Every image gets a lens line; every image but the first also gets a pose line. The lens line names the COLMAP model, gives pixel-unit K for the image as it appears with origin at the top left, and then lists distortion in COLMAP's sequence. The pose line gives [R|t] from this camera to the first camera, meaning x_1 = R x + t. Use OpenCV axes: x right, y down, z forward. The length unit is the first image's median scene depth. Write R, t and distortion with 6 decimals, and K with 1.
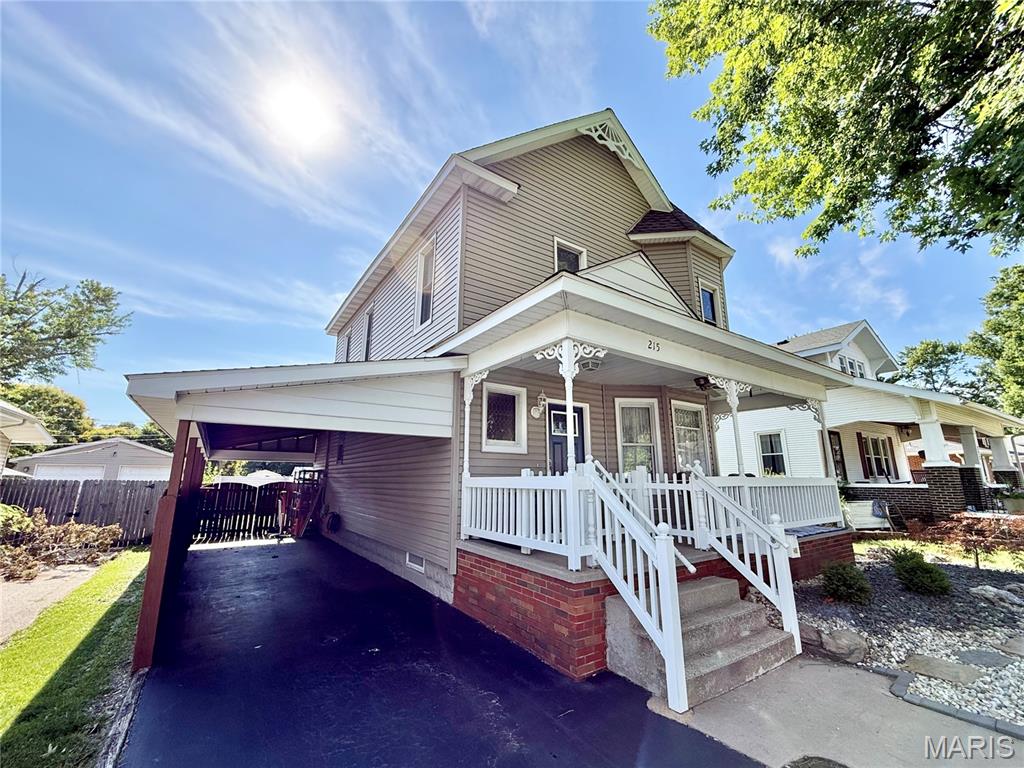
lens RADIAL K [[421.2, 0, 504.0], [0, 421.2, 386.1], [0, 0, 1]] dist [-0.000226, 0.000005]
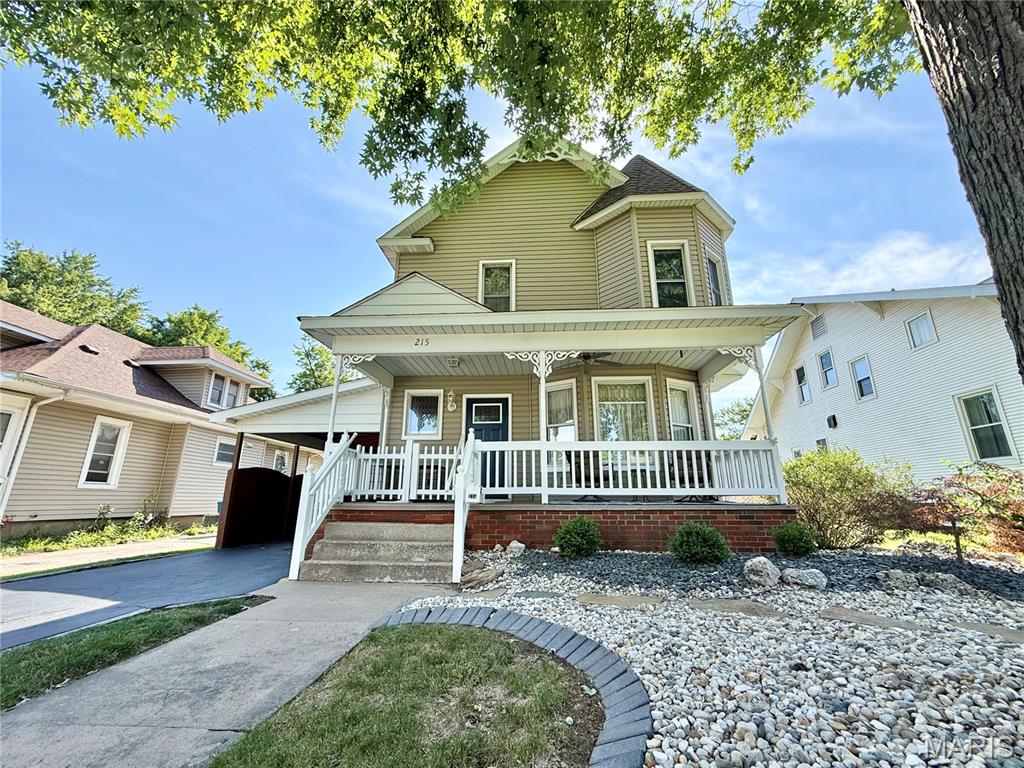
lens RADIAL K [[417.9, 0, 512.0], [0, 417.9, 384.0], [0, 0, 1]] dist [0.000161, 0.000134]
pose [[0.787720, -0.166185, -0.593195, 0.871409], [0.131382, 0.986092, -0.101790, 0.131072], [0.601861, 0.002247, 0.798598, 0.106344]]
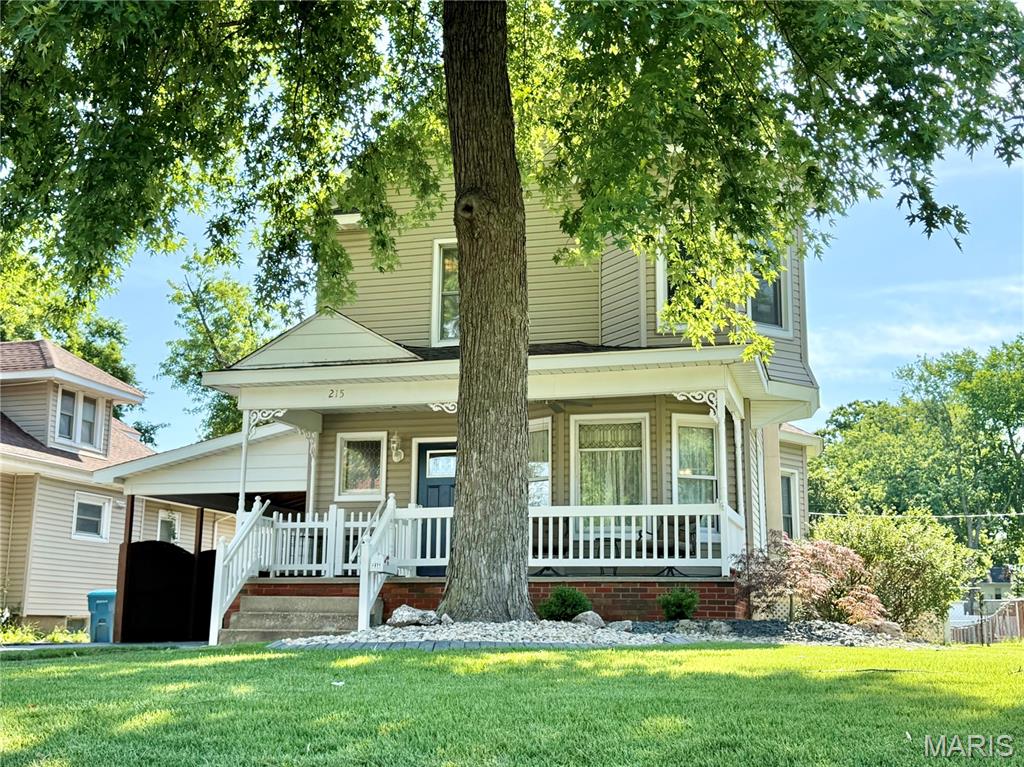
lens RADIAL K [[1183.5, 0, 525.9], [0, 1183.5, 388.9], [0, 0, 1]] dist [0.116964, -0.019272]
pose [[0.657830, -0.144137, -0.739246, 1.979106], [0.153053, 0.986620, -0.056173, 0.096300], [0.737451, -0.076192, 0.671089, -0.467705]]
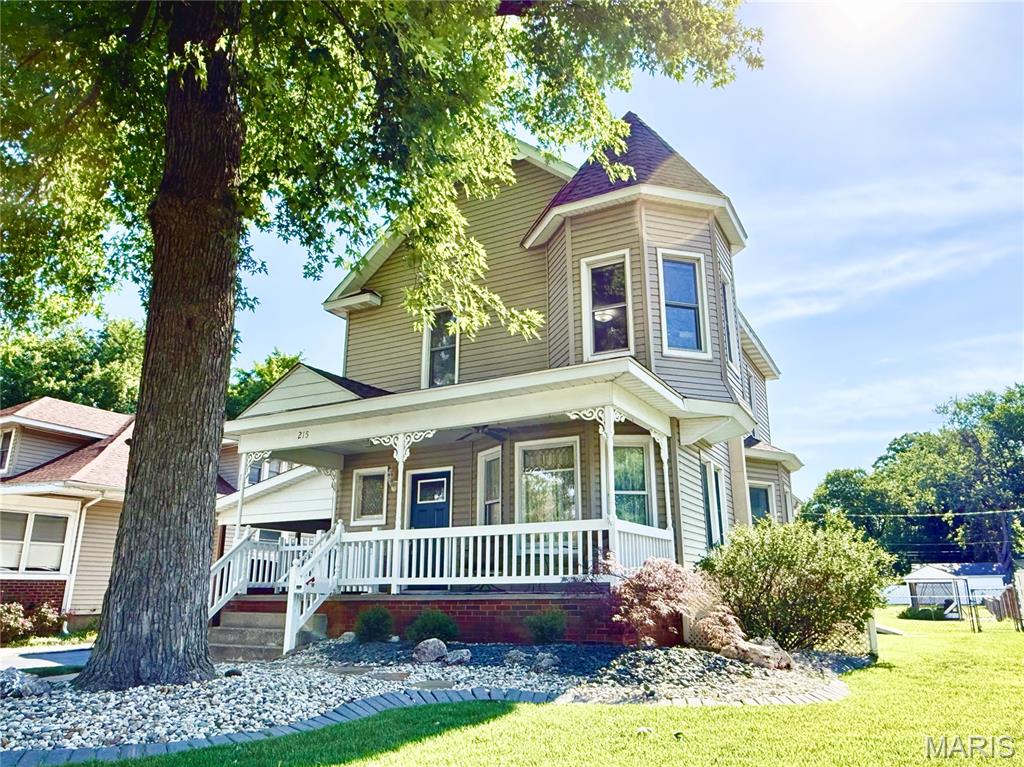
lens RADIAL K [[733.7, 0, 530.9], [0, 733.7, 383.4], [0, 0, 1]] dist [-0.001197, 0.001797]
pose [[0.467486, -0.249991, -0.847916, 1.749708], [0.193832, 0.964826, -0.177593, 0.192174], [0.862488, -0.081331, 0.499499, 0.331100]]
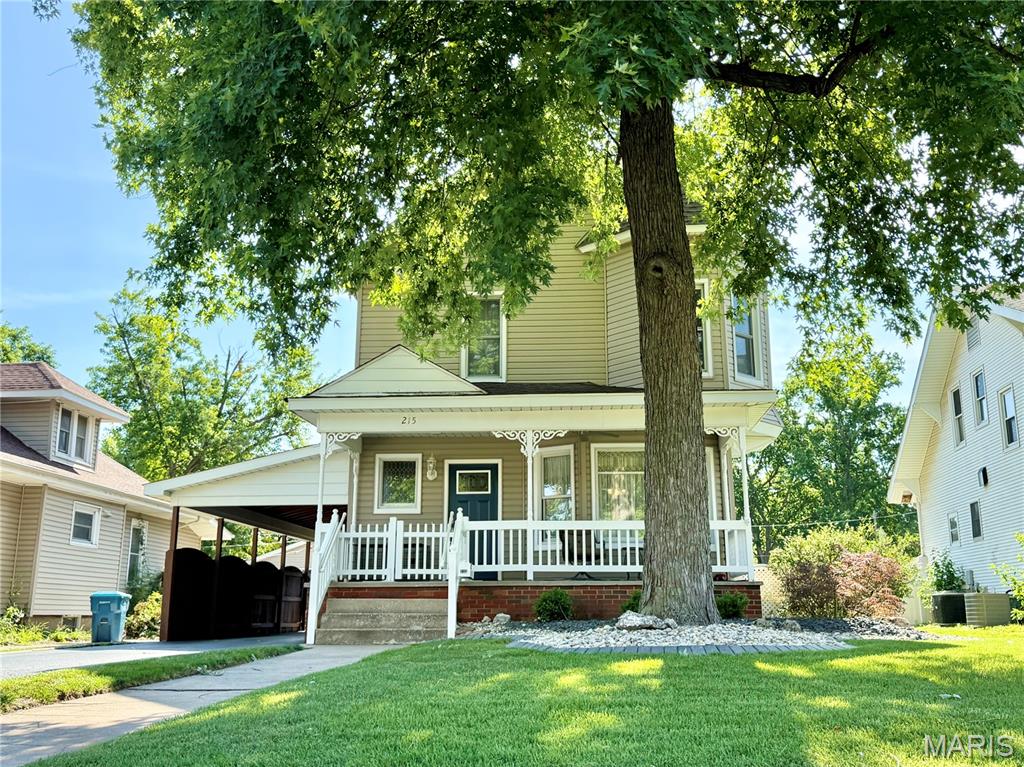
lens RADIAL K [[961.6, 0, 531.1], [0, 961.6, 384.8], [0, 0, 1]] dist [0.136369, -0.202714]
pose [[0.795559, -0.143862, -0.588549, 1.579823], [0.132664, 0.989191, -0.062467, 0.020878], [0.591174, -0.028383, 0.806044, -0.735672]]
